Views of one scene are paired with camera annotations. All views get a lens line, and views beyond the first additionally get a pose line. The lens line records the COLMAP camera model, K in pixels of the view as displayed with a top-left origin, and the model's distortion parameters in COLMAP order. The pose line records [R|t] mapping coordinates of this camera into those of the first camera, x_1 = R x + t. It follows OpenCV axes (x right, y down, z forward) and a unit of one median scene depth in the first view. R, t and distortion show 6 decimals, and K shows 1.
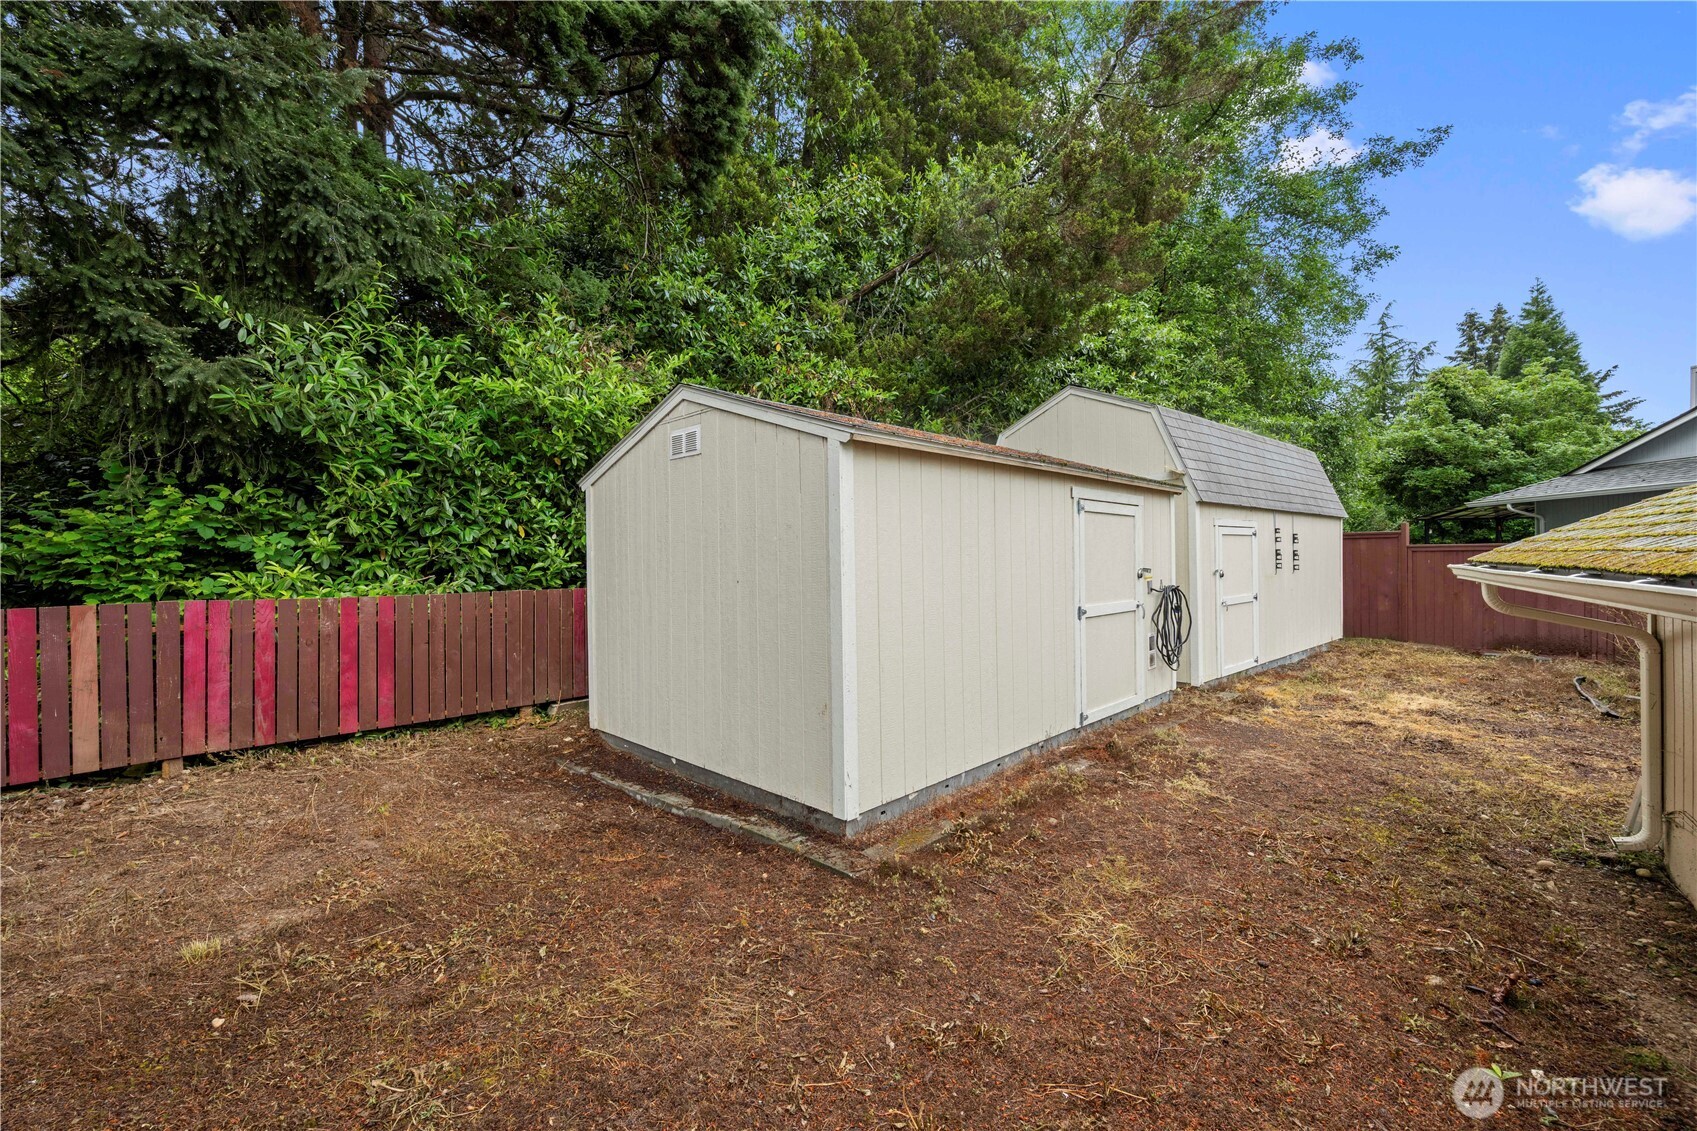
lens RADIAL K [[674.2, 0, 848.3], [0, 674.2, 552.3], [0, 0, 1]] dist [-0.001503, 0.000309]
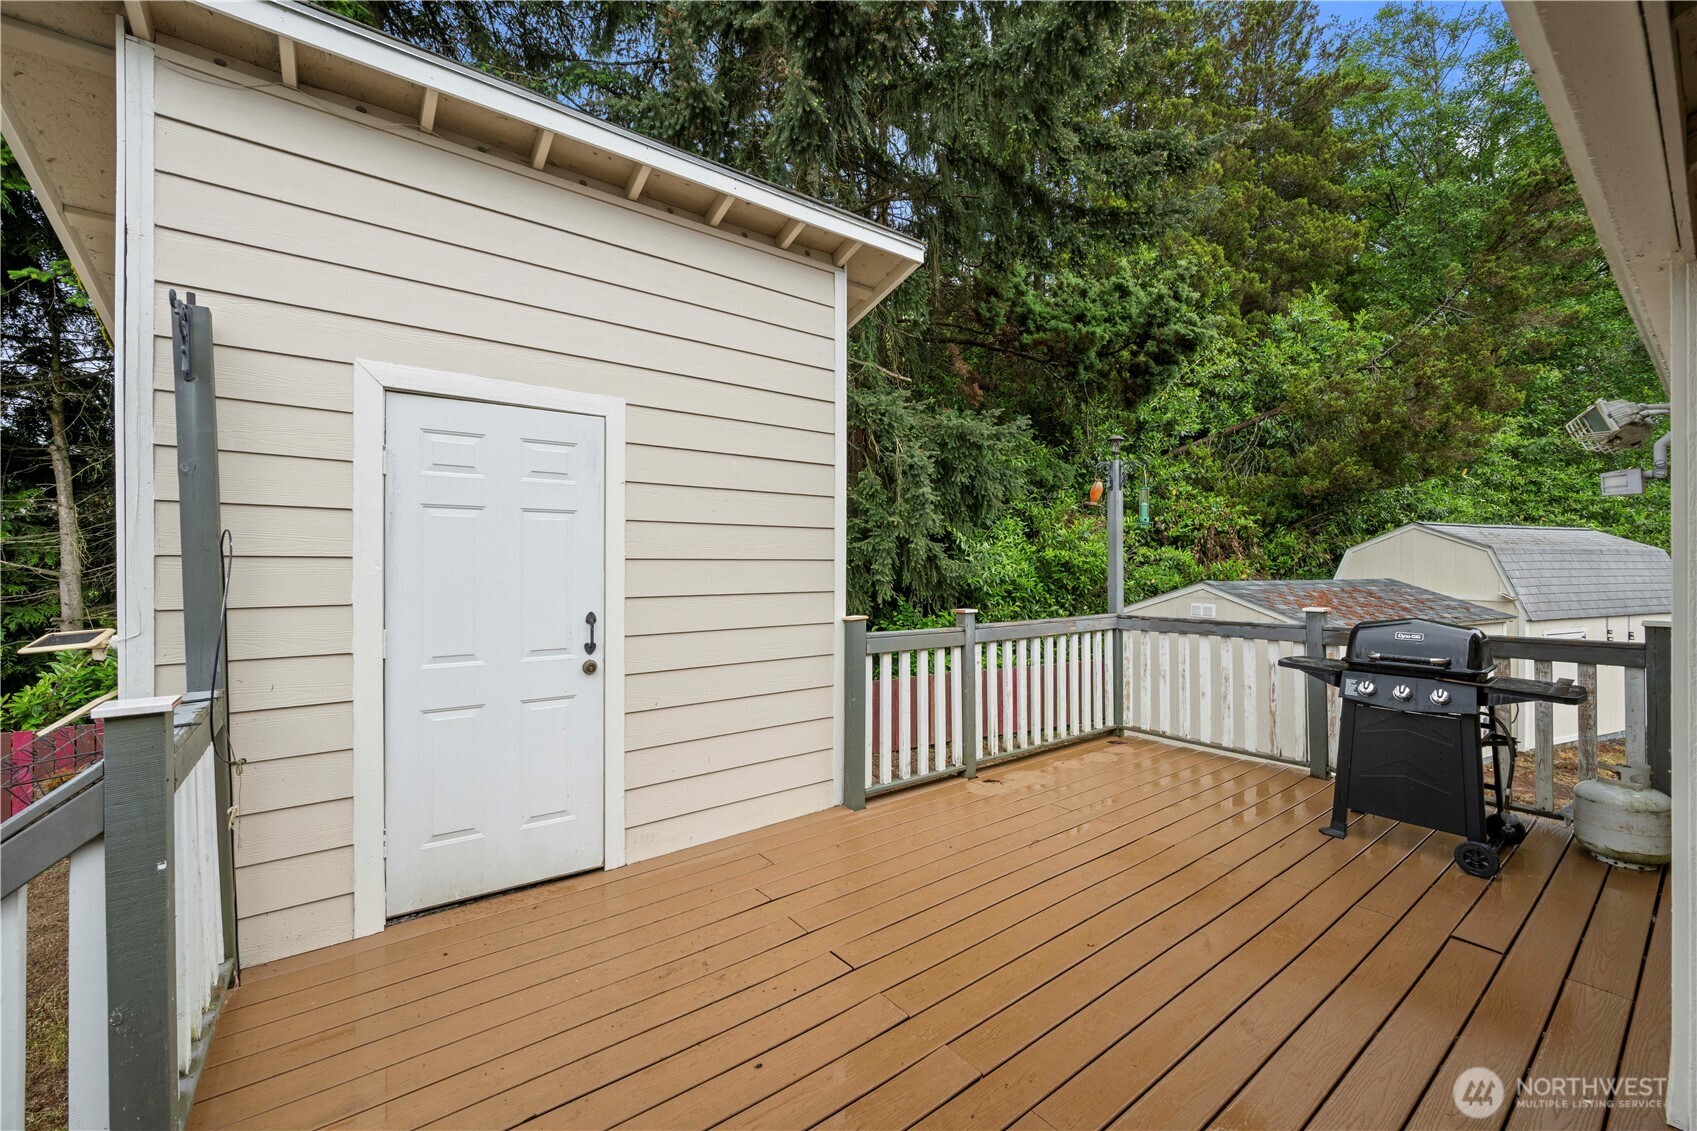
lens RADIAL K [[674.2, 0, 847.1], [0, 674.2, 561.7], [0, 0, 1]] dist [-0.001503, 0.000309]
pose [[0.947418, 0.017874, -0.319499, -0.360962], [-0.014347, 0.999807, 0.013390, -0.188009], [0.319677, -0.008102, 0.947492, -0.746737]]
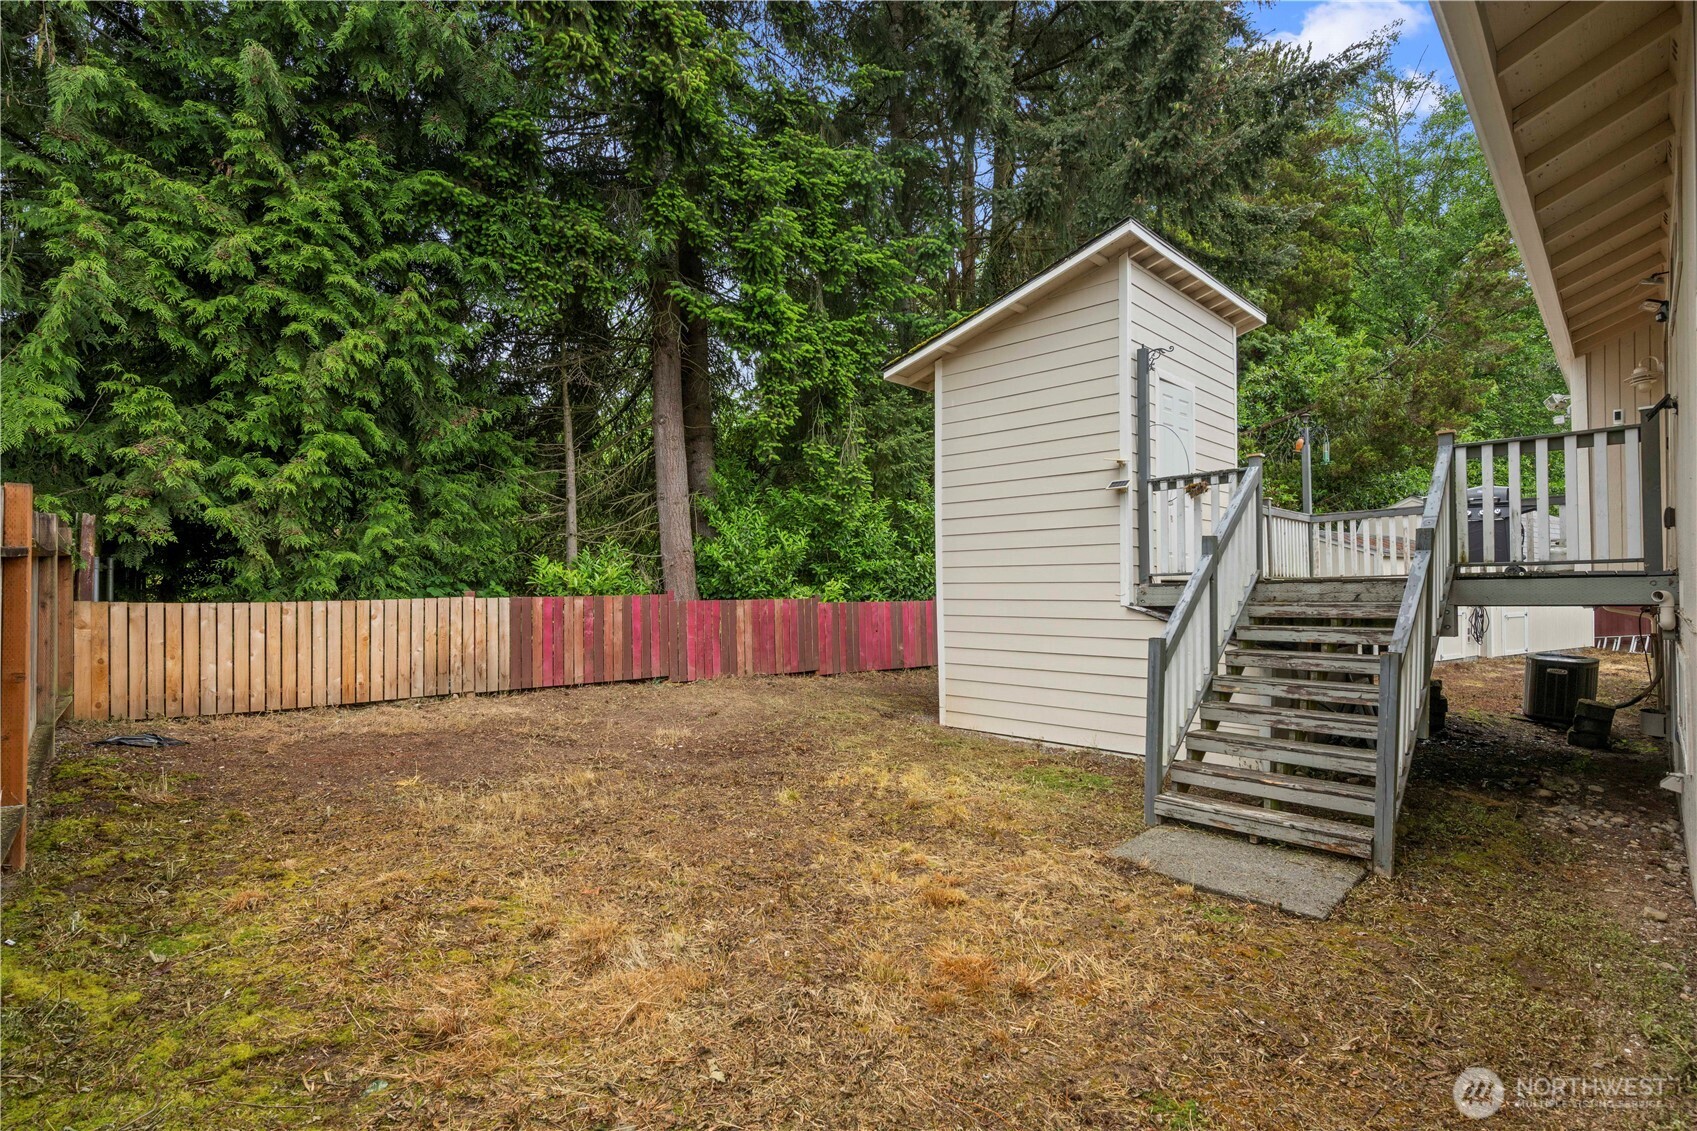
lens RADIAL K [[817.2, 0, 852.1], [0, 817.2, 578.9], [0, 0, 1]] dist [0.000036, -0.000364]
pose [[0.986004, 0.007126, -0.166570, -0.870363], [-0.007856, 0.999962, -0.003727, -0.005866], [0.166537, 0.004983, 0.986023, -1.570436]]
